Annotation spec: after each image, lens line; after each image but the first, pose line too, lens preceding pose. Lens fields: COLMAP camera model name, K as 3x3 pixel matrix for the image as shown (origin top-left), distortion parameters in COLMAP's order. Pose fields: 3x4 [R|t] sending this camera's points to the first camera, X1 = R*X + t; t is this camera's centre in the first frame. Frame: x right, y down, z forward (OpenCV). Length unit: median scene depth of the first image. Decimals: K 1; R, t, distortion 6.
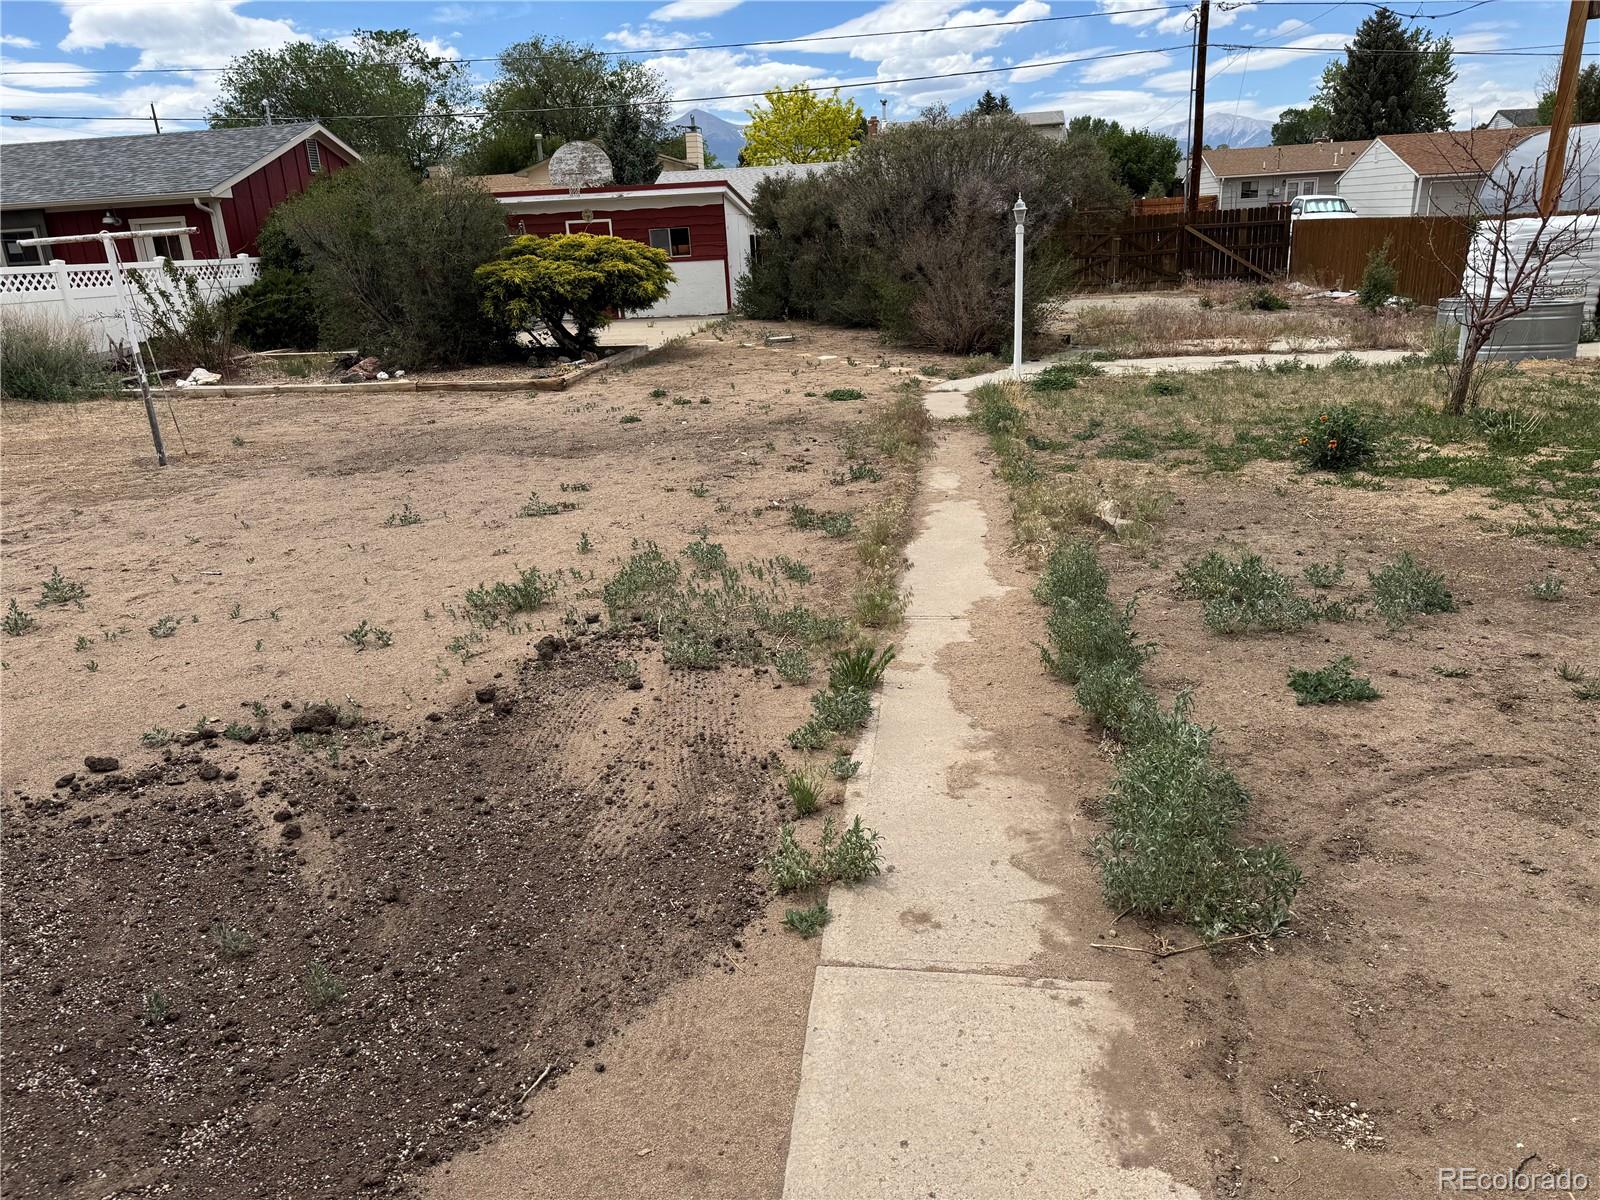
lens RADIAL K [[1142.3, 0, 800.0], [0, 1142.3, 600.0], [0, 0, 1]] dist [-0.001539, -0.000550]
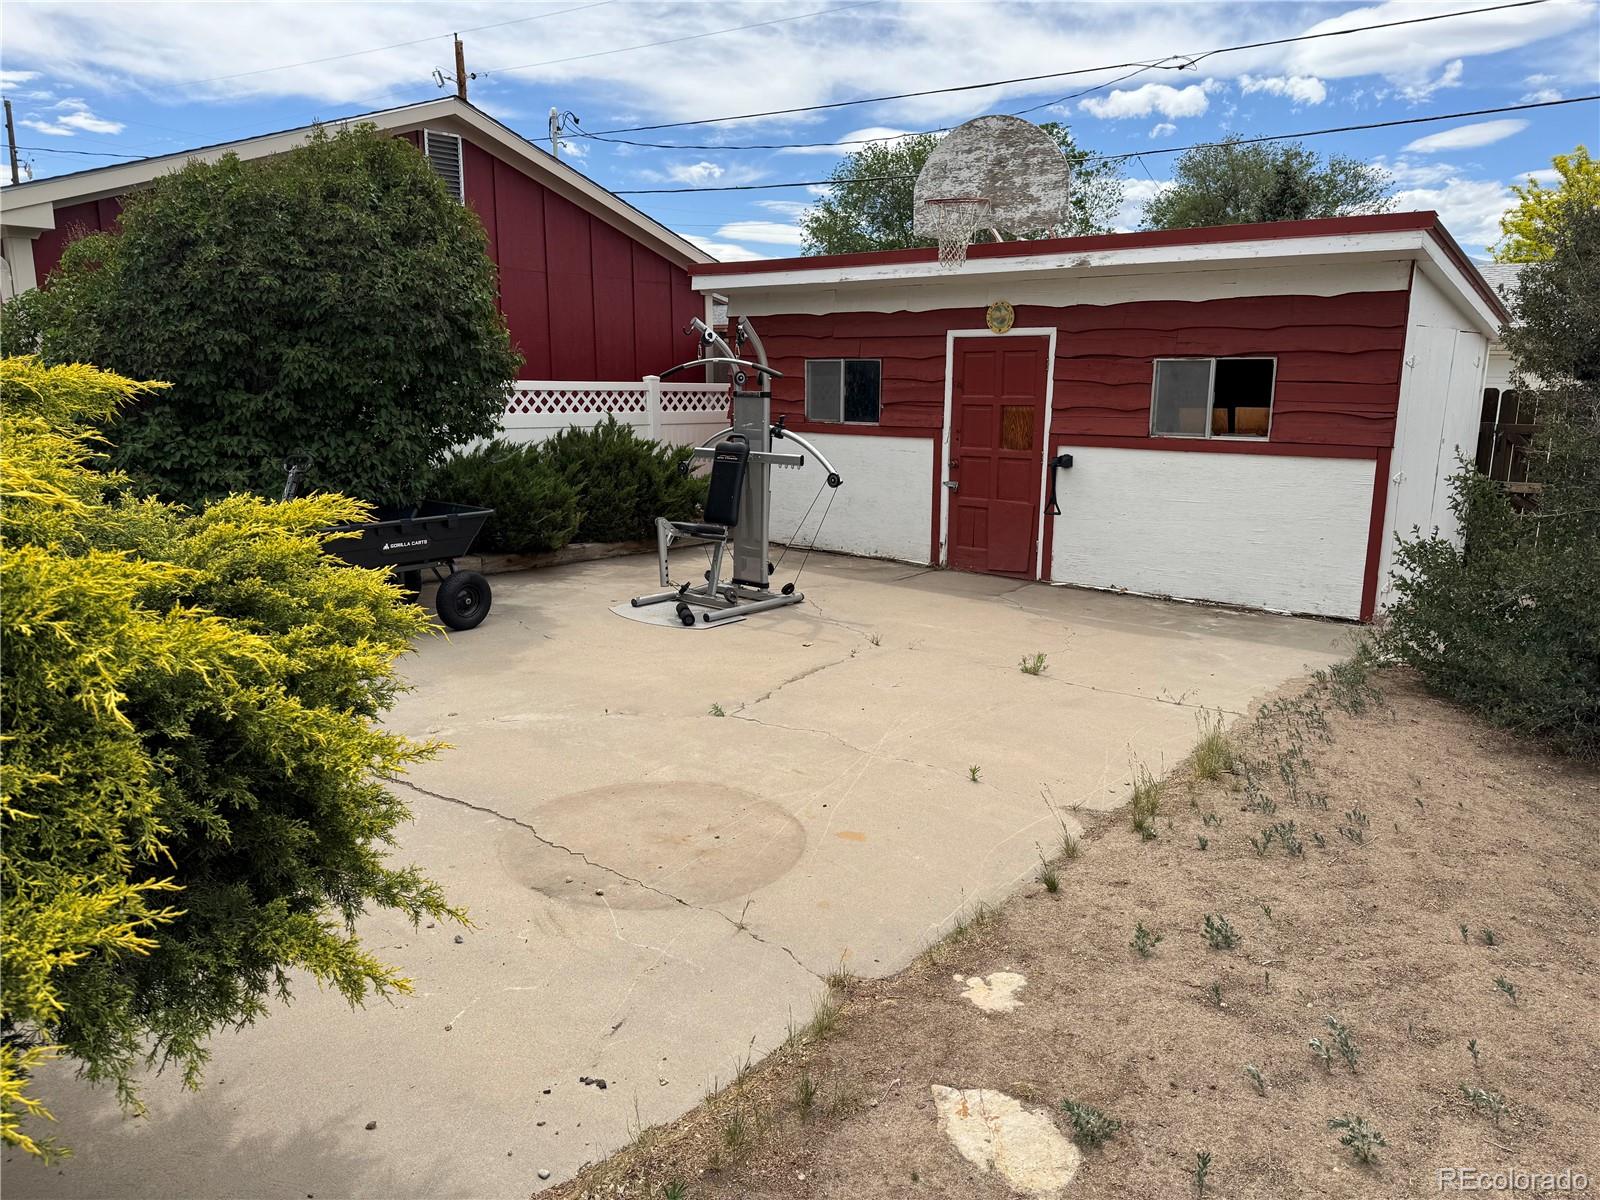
lens RADIAL K [[1142.3, 0, 800.0], [0, 1142.3, 600.0], [0, 0, 1]] dist [-0.001539, -0.000550]
pose [[0.835119, 0.141321, -0.531606, -0.027546], [-0.198589, 0.978713, -0.051792, -0.212910], [0.512970, 0.148823, 0.845407, 0.661183]]
